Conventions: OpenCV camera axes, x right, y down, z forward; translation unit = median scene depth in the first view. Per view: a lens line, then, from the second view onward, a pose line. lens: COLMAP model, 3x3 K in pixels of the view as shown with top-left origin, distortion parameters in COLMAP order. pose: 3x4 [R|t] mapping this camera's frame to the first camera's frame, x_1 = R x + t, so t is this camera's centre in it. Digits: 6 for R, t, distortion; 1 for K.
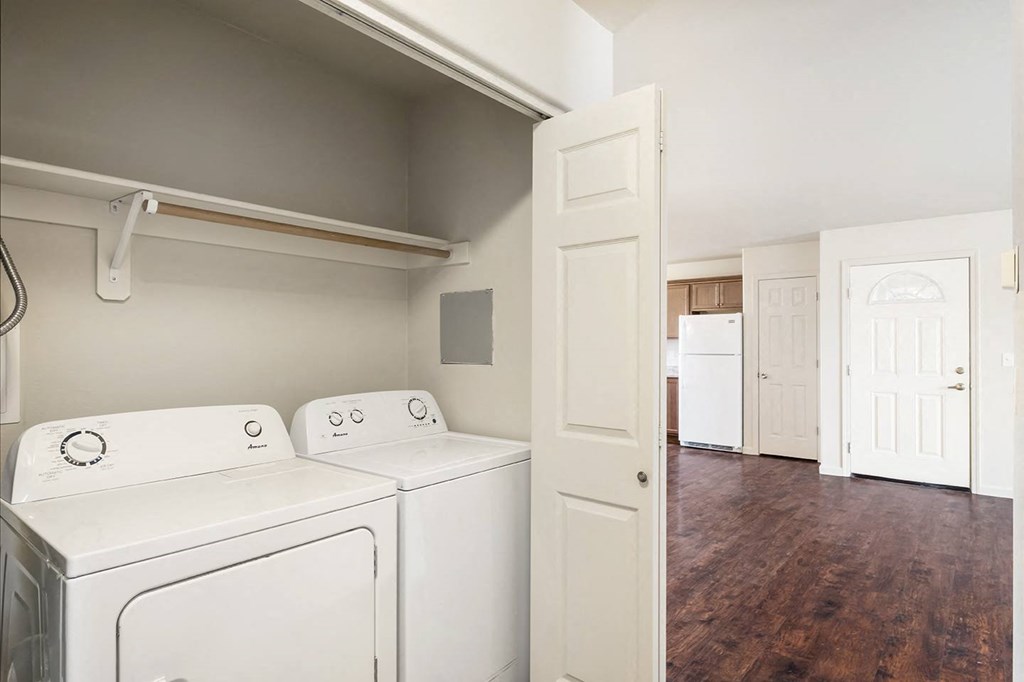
lens RADIAL K [[567.4, 0, 512.1], [0, 567.4, 342.6], [0, 0, 1]] dist [0.002325, 0.001852]
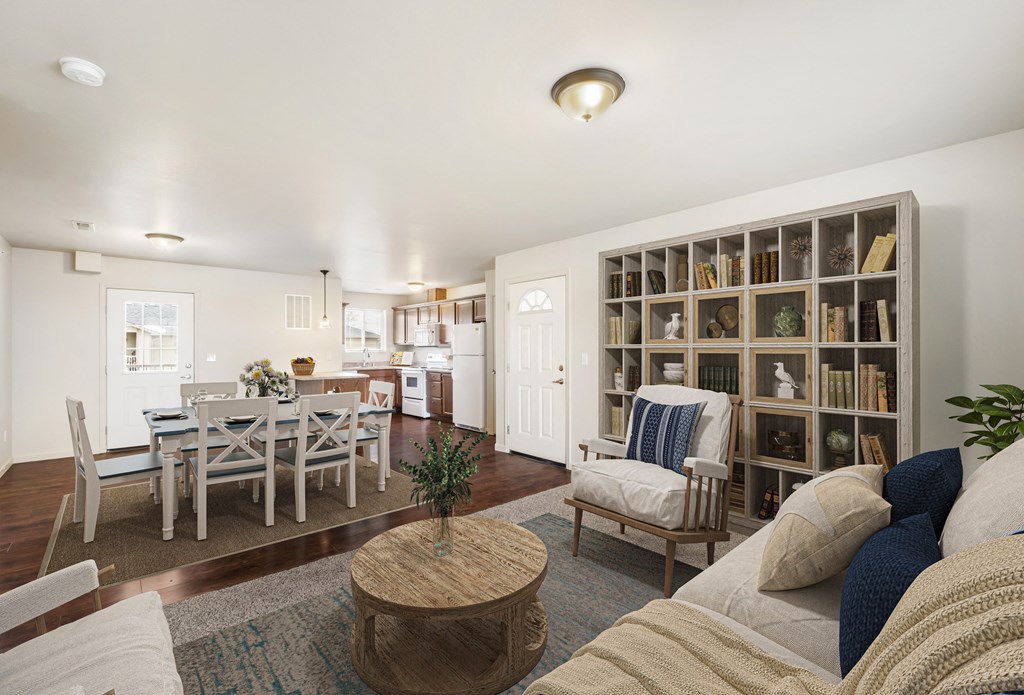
lens RADIAL K [[451.6, 0, 503.0], [0, 451.6, 352.1], [0, 0, 1]] dist [-0.001810, -0.000256]
pose [[0.985208, -0.001757, -0.171354, 0.642282], [0.004374, 0.999879, 0.014900, -0.000635], [0.171307, -0.015429, 0.985097, 0.019232]]
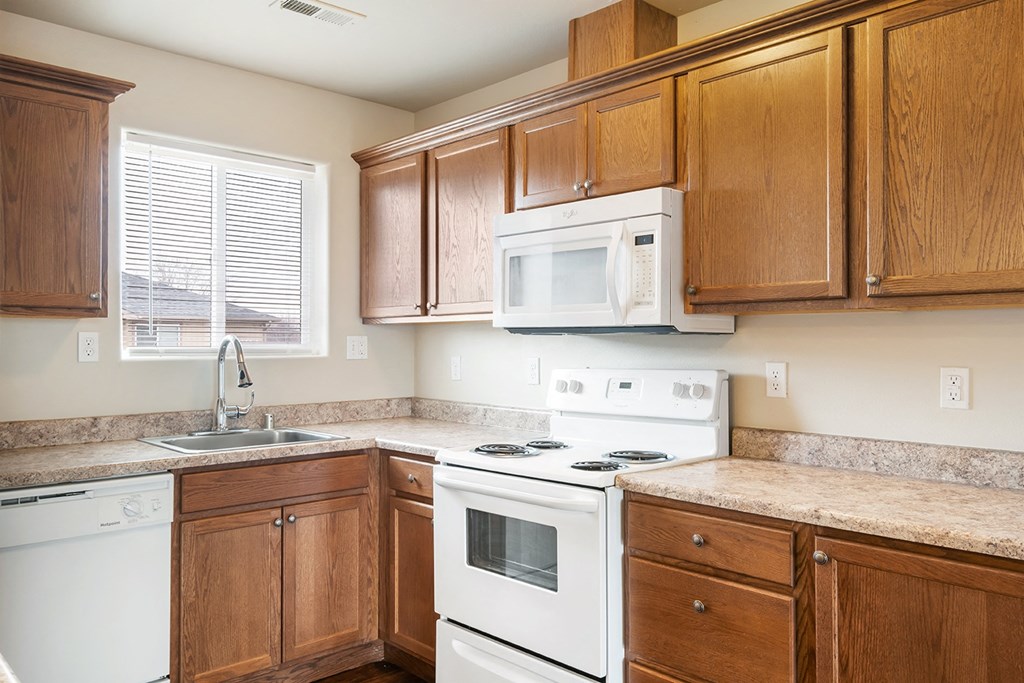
lens RADIAL K [[766.0, 0, 512.0], [0, 766.0, 339.3], [0, 0, 1]] dist [0.001011, 0.011983]
pose [[0.991407, -0.003227, -0.130775, 0.208120], [0.003593, 0.999990, 0.002562, 0.005009], [0.130766, -0.003010, 0.991409, 0.898137]]
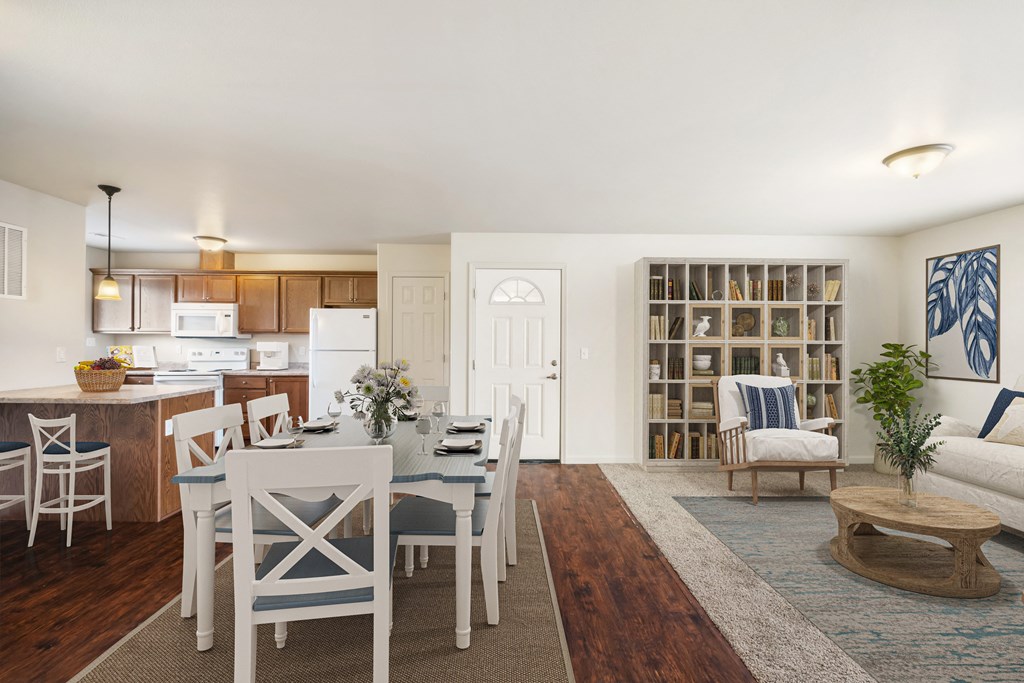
lens RADIAL K [[443.0, 0, 514.6], [0, 443.0, 339.9], [0, 0, 1]] dist [-0.001377, -0.001724]
pose [[0.756104, 0.005723, 0.654427, 0.084318], [-0.008706, 0.999961, 0.001314, -0.000342], [-0.654394, -0.006691, 0.756124, 0.266856]]
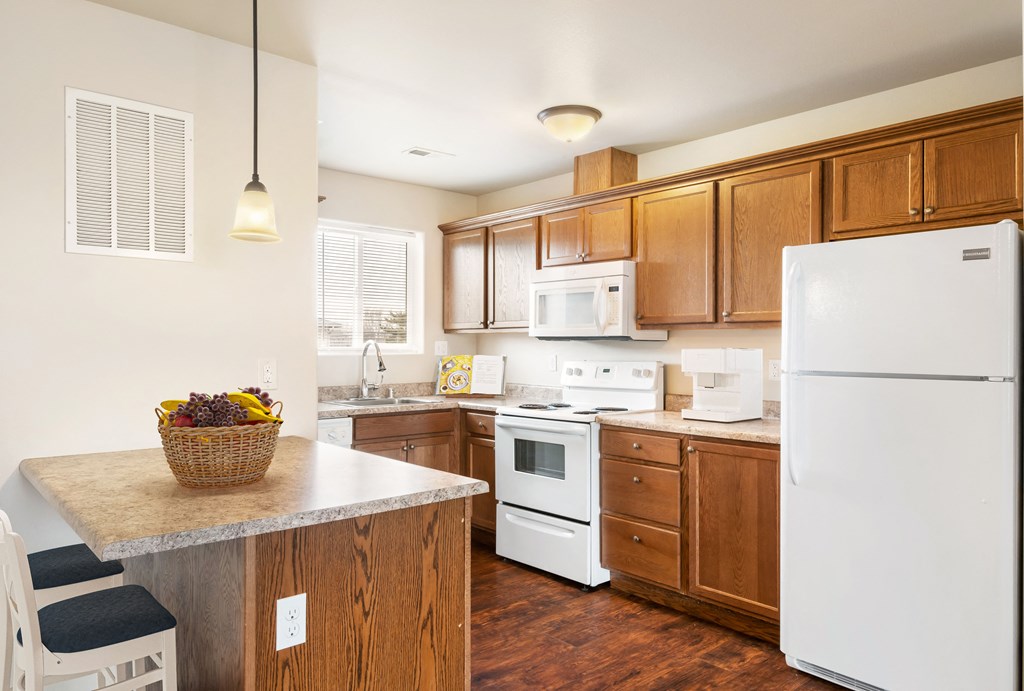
lens RADIAL K [[687.0, 0, 519.6], [0, 687.0, 345.3], [0, 0, 1]] dist [0.008568, -0.001902]
pose [[0.988113, 0.000684, -0.153729, 0.233408], [0.000336, 0.999978, 0.006611, 0.003540], [0.153731, -0.006585, 0.988091, 0.672672]]
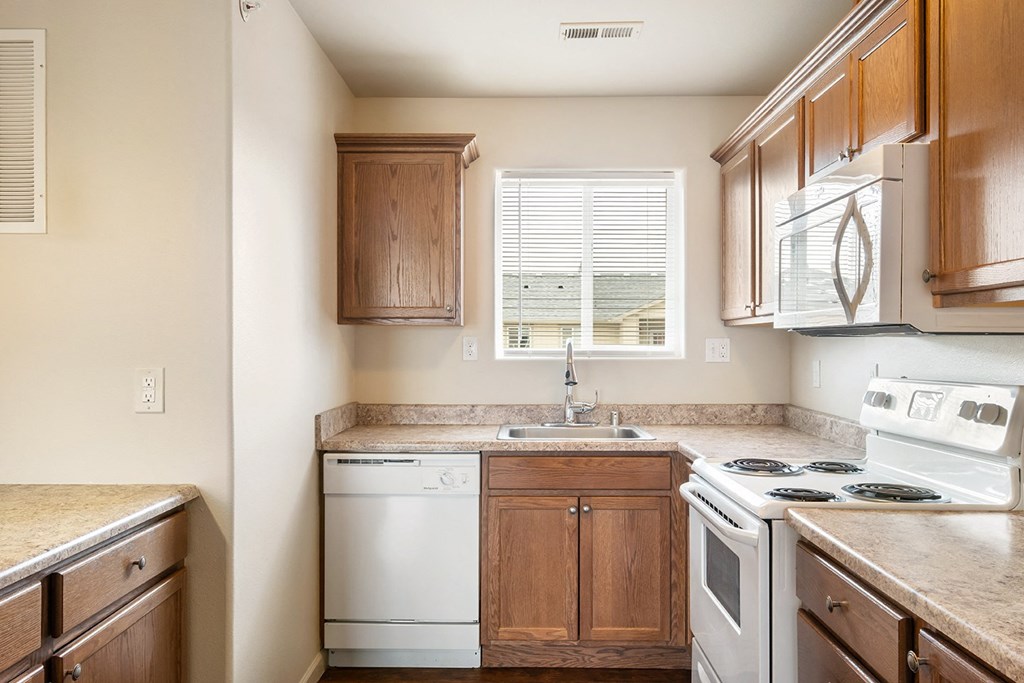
lens RADIAL K [[766.0, 0, 526.7], [0, 766.0, 342.2], [0, 0, 1]] dist [0.001011, 0.011983]
pose [[0.630680, -0.003954, -0.776033, 0.361615], [0.007484, 0.999972, 0.000987, 0.004816], [0.776007, -0.006430, 0.630691, 0.985736]]
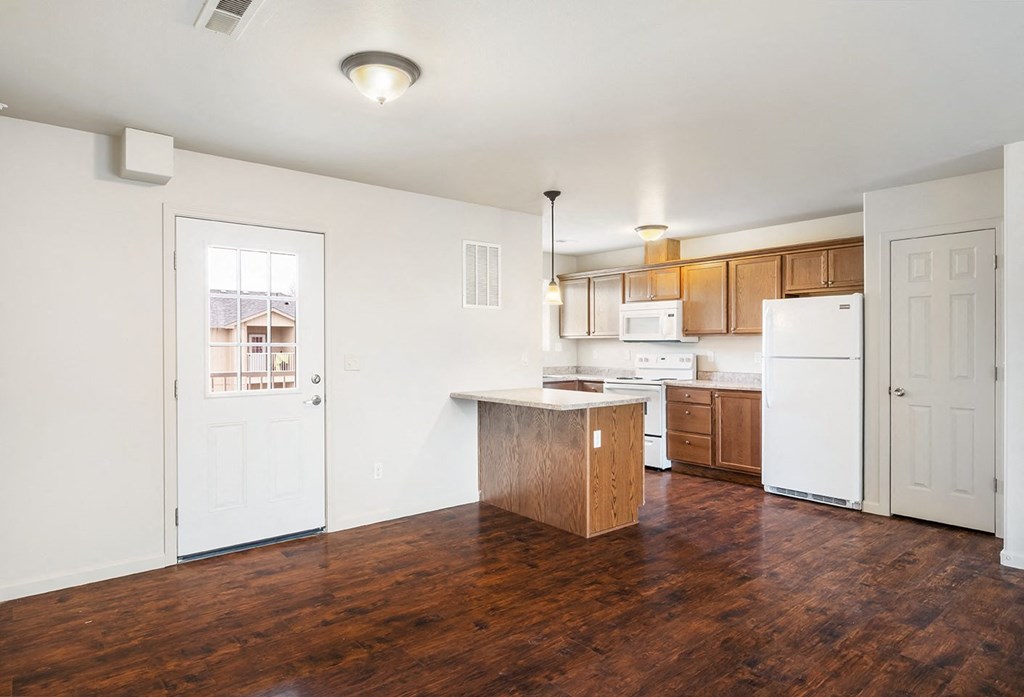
lens RADIAL K [[593.7, 0, 504.1], [0, 593.7, 347.5], [0, 0, 1]] dist [-0.001626, 0.003002]
pose [[0.982241, -0.002809, -0.187602, 0.137811], [0.004919, 0.999930, 0.010782, -0.000354], [0.187559, -0.011514, 0.982186, 0.273170]]
